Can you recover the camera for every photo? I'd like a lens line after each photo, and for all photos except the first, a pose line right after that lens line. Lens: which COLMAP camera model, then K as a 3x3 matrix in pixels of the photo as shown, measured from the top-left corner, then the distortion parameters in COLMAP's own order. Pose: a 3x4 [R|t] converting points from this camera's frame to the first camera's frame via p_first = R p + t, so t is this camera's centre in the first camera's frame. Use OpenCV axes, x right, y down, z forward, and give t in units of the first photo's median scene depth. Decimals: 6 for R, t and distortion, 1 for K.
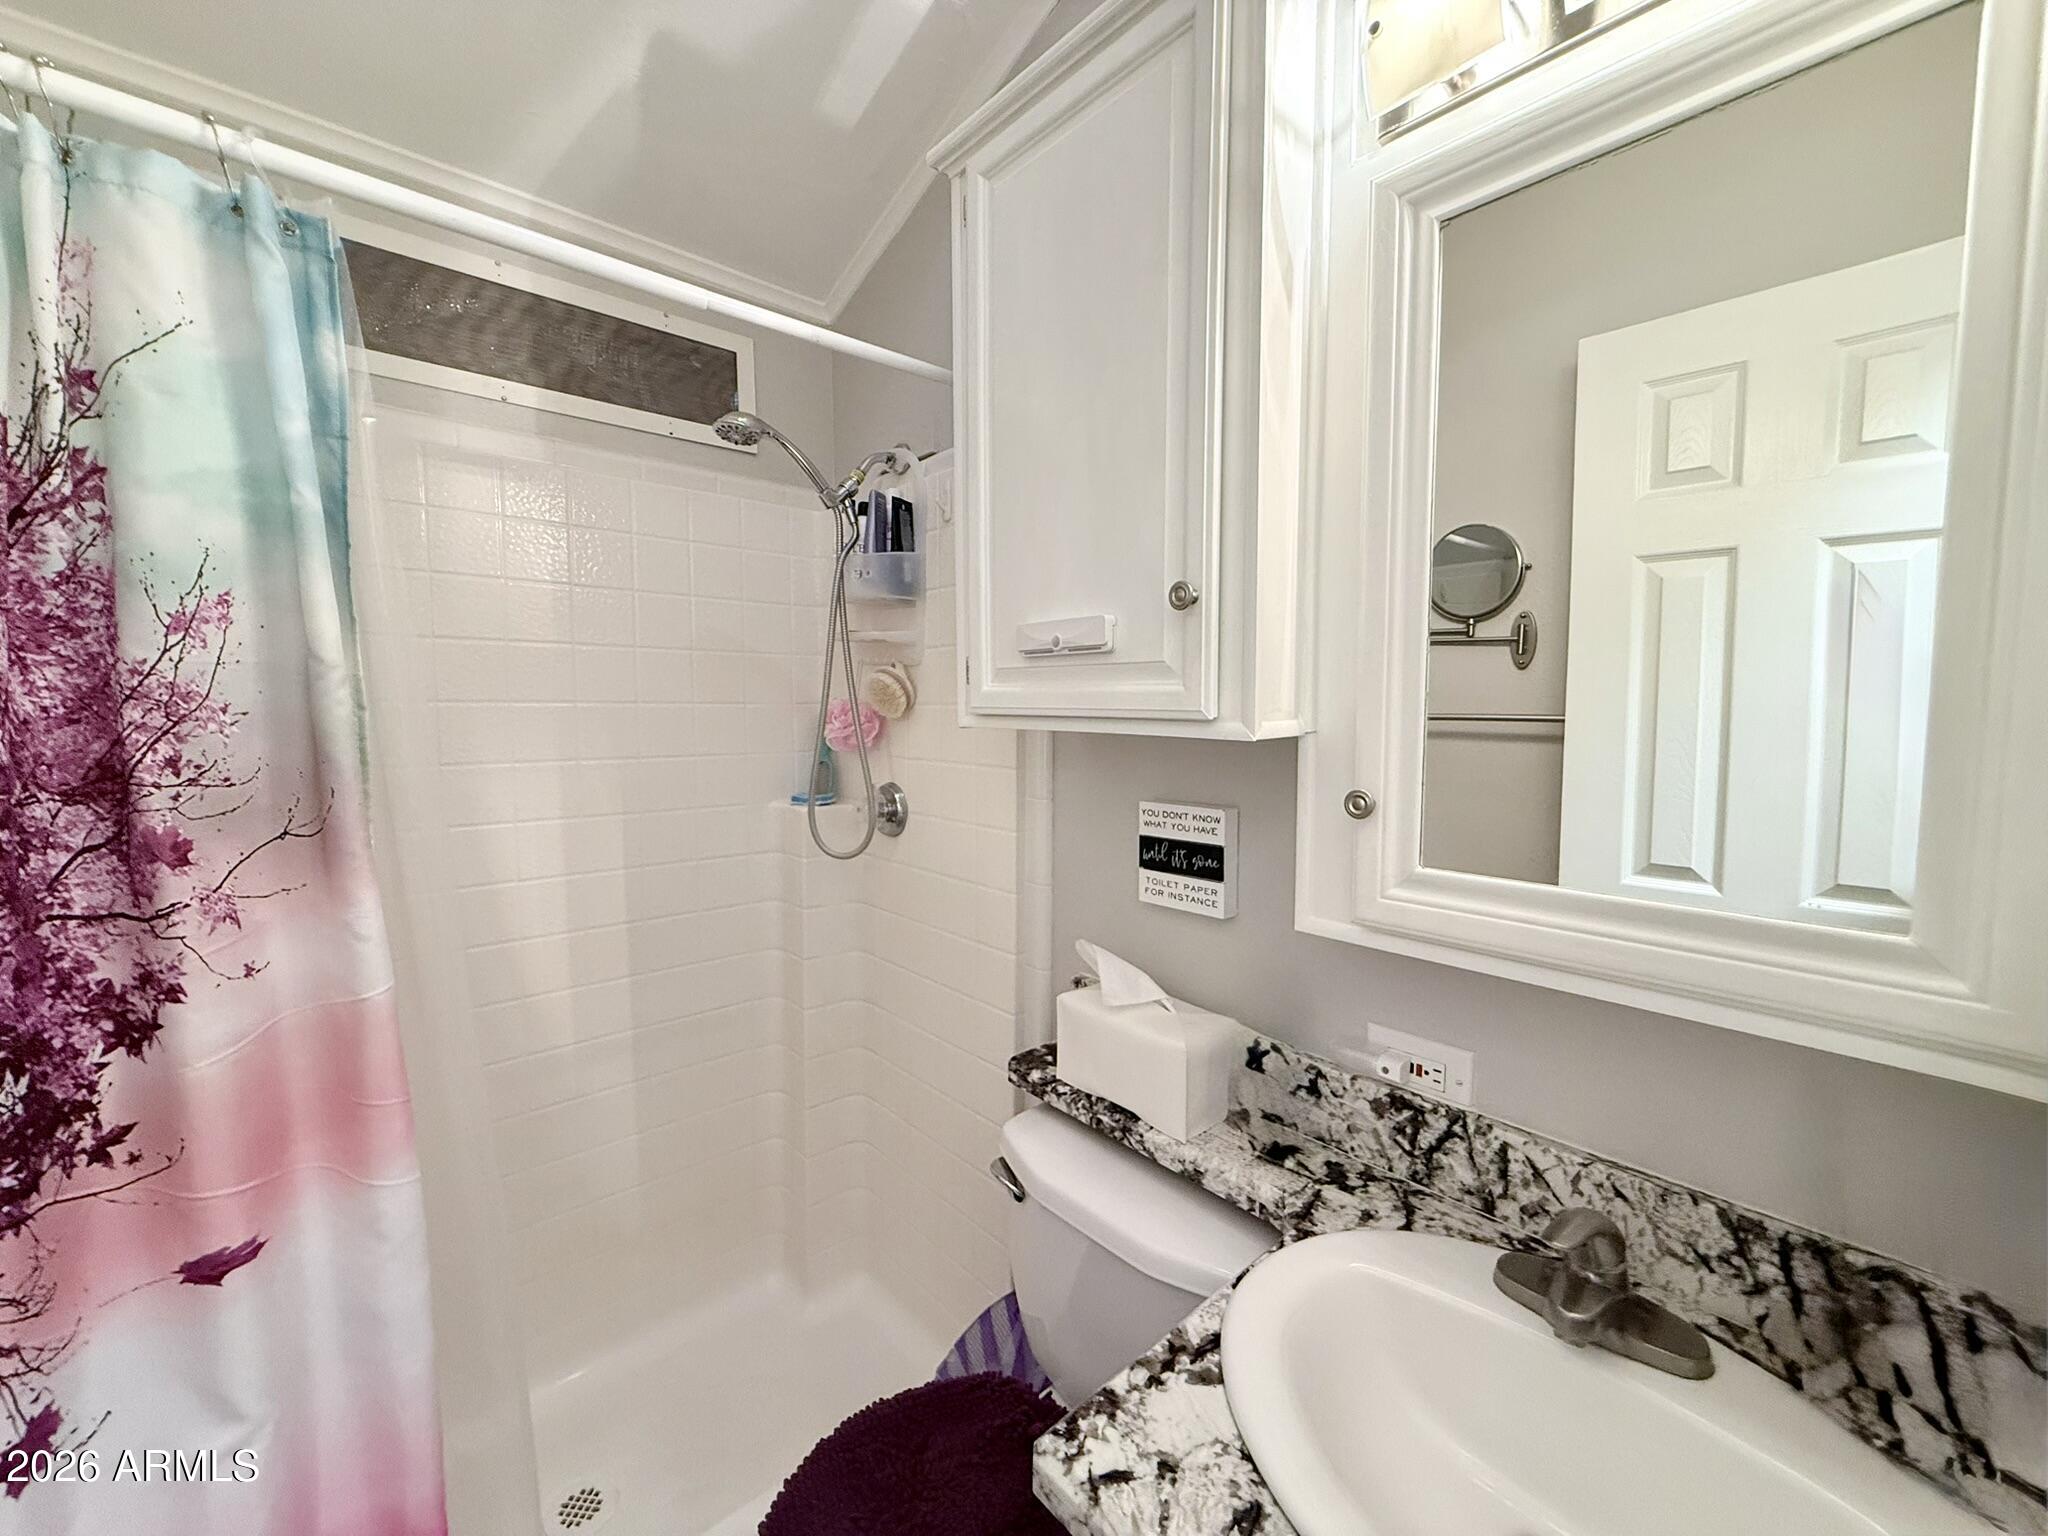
lens RADIAL K [[815.5, 0, 1025.4], [0, 815.5, 763.2], [0, 0, 1]] dist [0.000882, 0.000158]
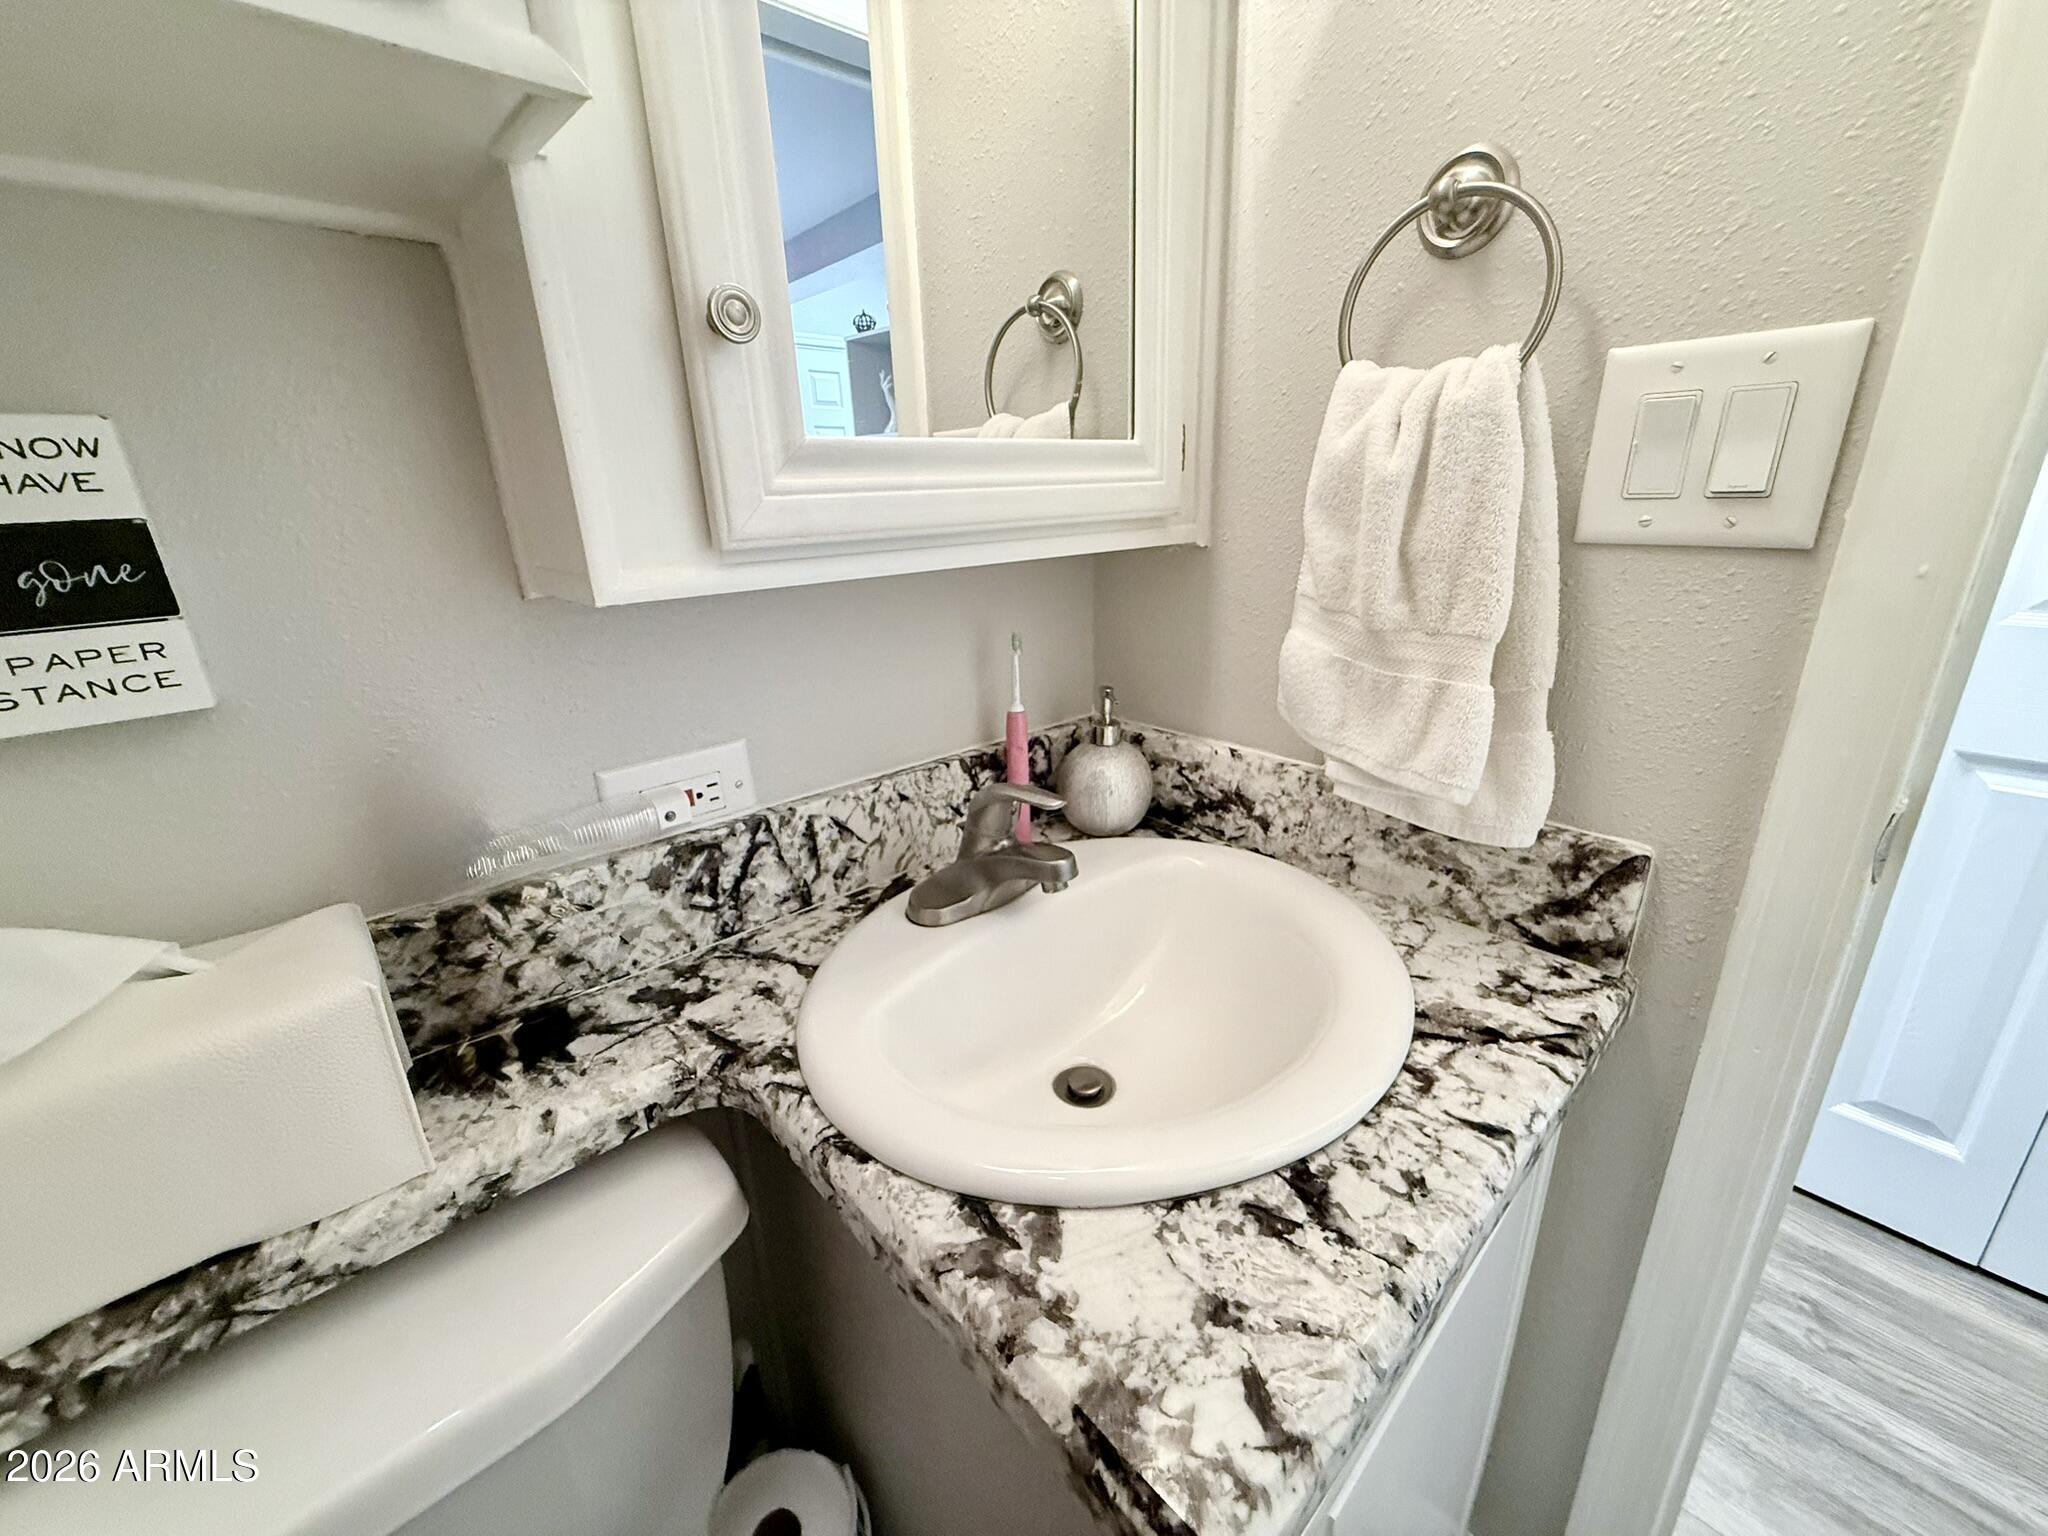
lens RADIAL K [[815.5, 0, 1025.4], [0, 815.5, 763.2], [0, 0, 1]] dist [0.000882, 0.000158]
pose [[-0.006654, -0.318498, 0.947900, -0.194205], [0.108332, 0.942113, 0.317314, 0.163697], [-0.994093, 0.104799, 0.028235, 0.729215]]
